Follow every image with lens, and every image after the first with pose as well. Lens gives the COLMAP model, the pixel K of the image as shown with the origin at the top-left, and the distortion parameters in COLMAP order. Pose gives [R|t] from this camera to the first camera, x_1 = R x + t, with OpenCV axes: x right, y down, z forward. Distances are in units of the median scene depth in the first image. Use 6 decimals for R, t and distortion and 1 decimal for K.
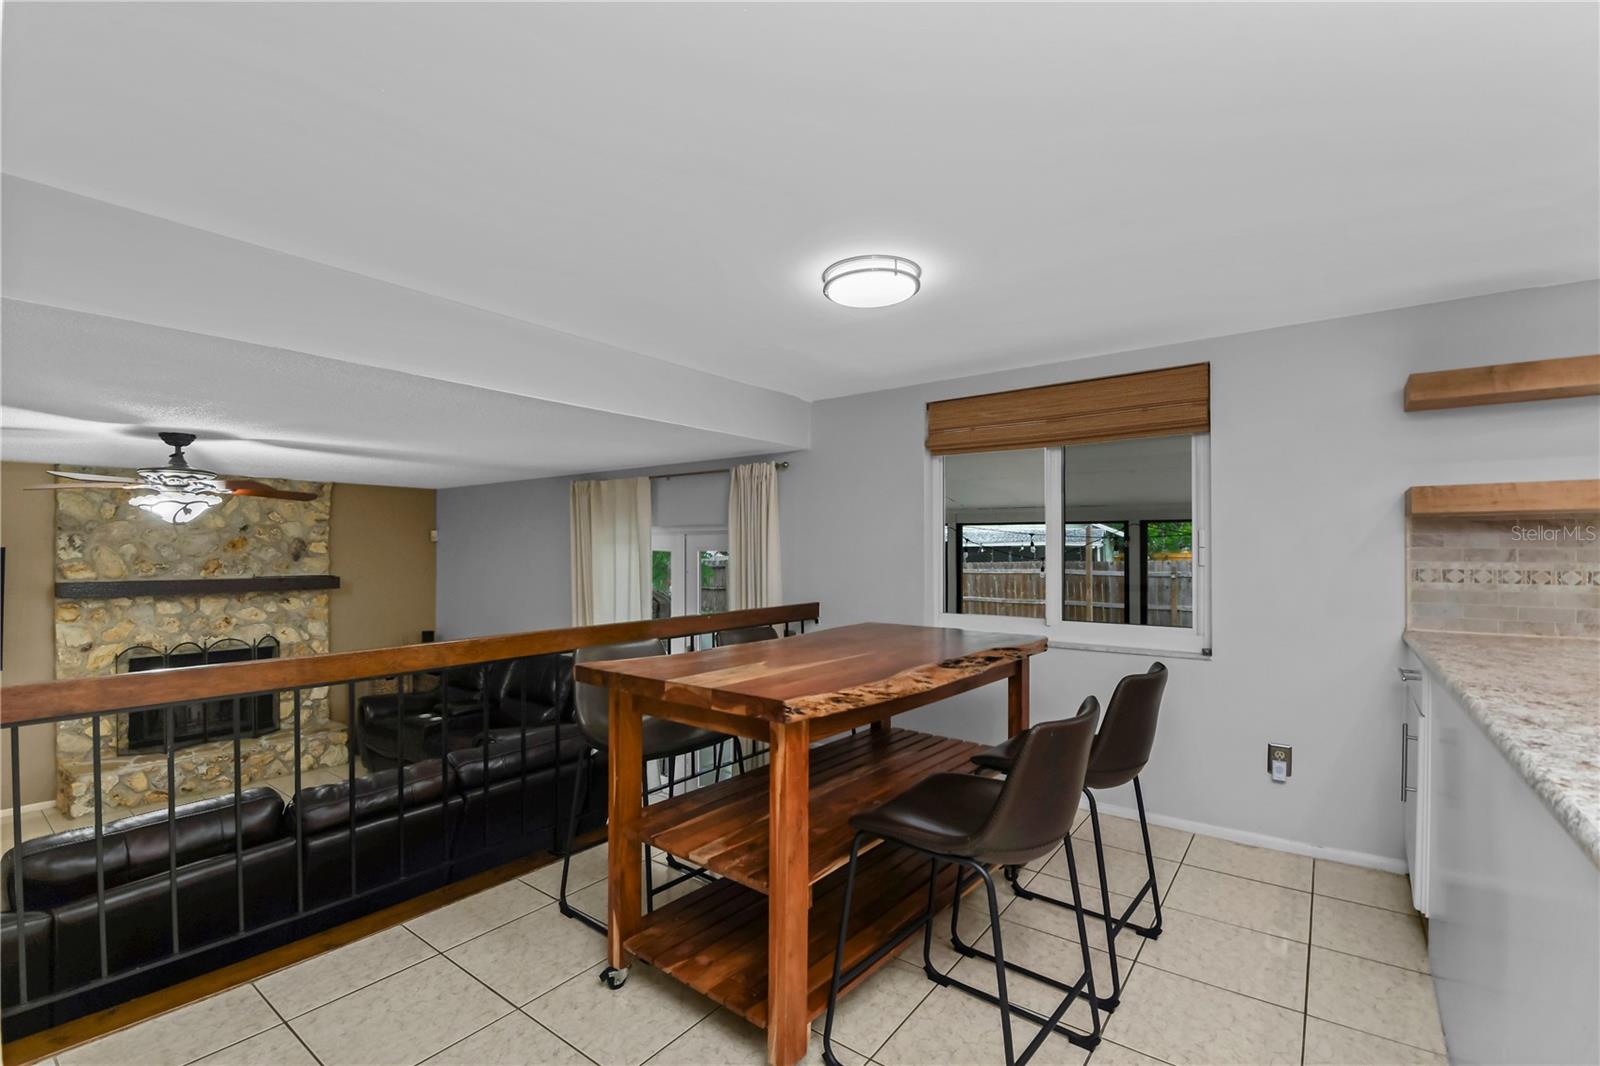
lens RADIAL K [[718.7, 0, 792.4], [0, 718.7, 541.8], [0, 0, 1]] dist [-0.010577, -0.007018]
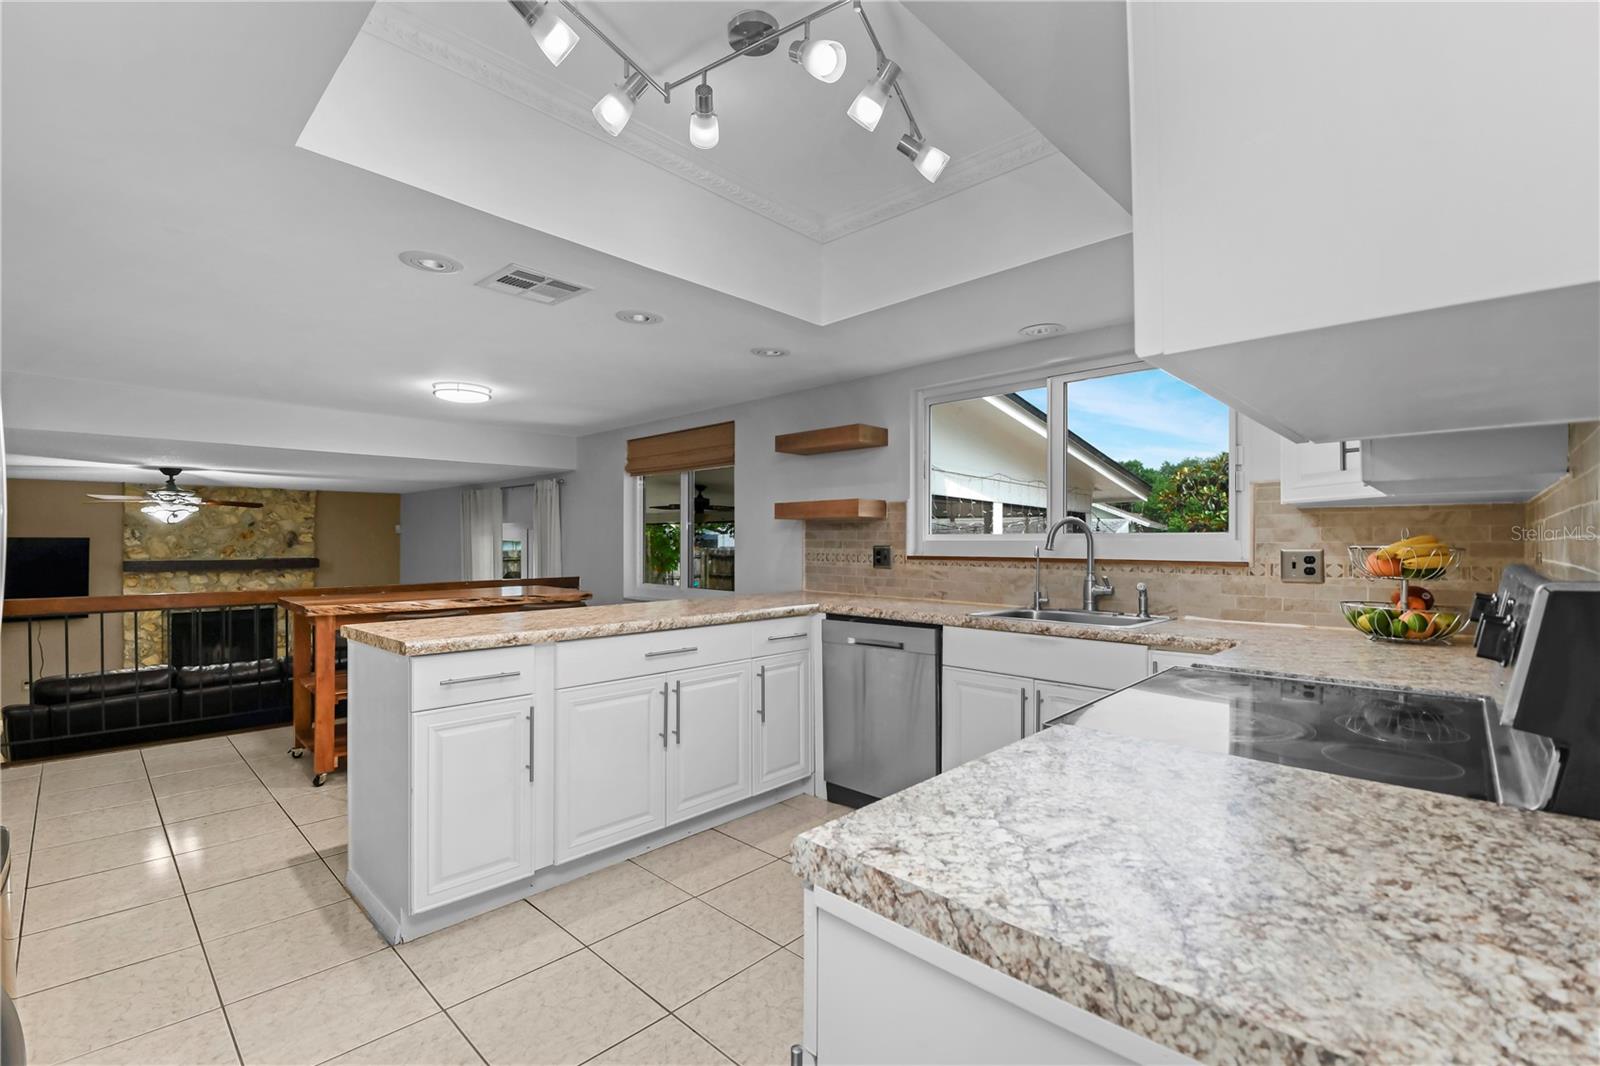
lens RADIAL K [[718.7, 0, 823.2], [0, 718.7, 550.6], [0, 0, 1]] dist [-0.010577, -0.007018]
pose [[0.994364, 0.002067, -0.106001, 0.583831], [0.001003, 0.999582, 0.028900, -0.007391], [0.106016, -0.028843, 0.993946, -0.334582]]
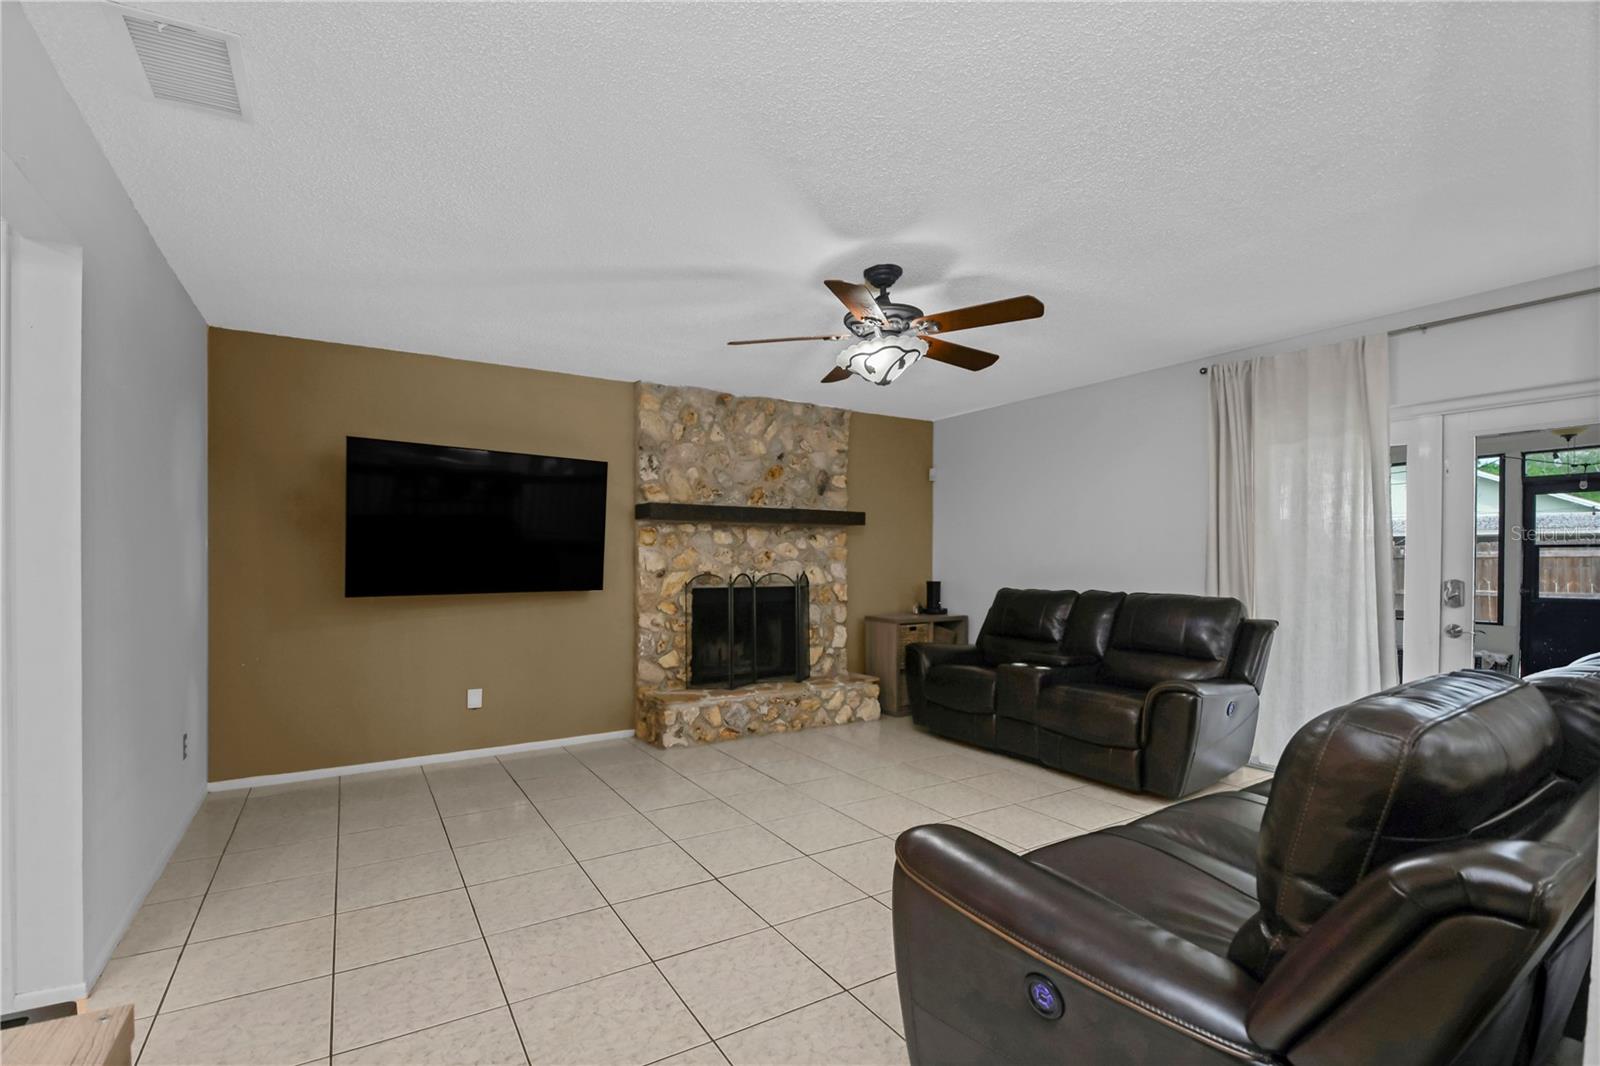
lens RADIAL K [[718.7, 0, 791.3], [0, 718.7, 563.6], [0, 0, 1]] dist [-0.010577, -0.007018]
pose [[0.929739, 0.008021, -0.368131, -0.458792], [-0.000140, 0.999770, 0.021430, 0.111508], [0.368218, -0.019873, 0.929527, 0.149806]]
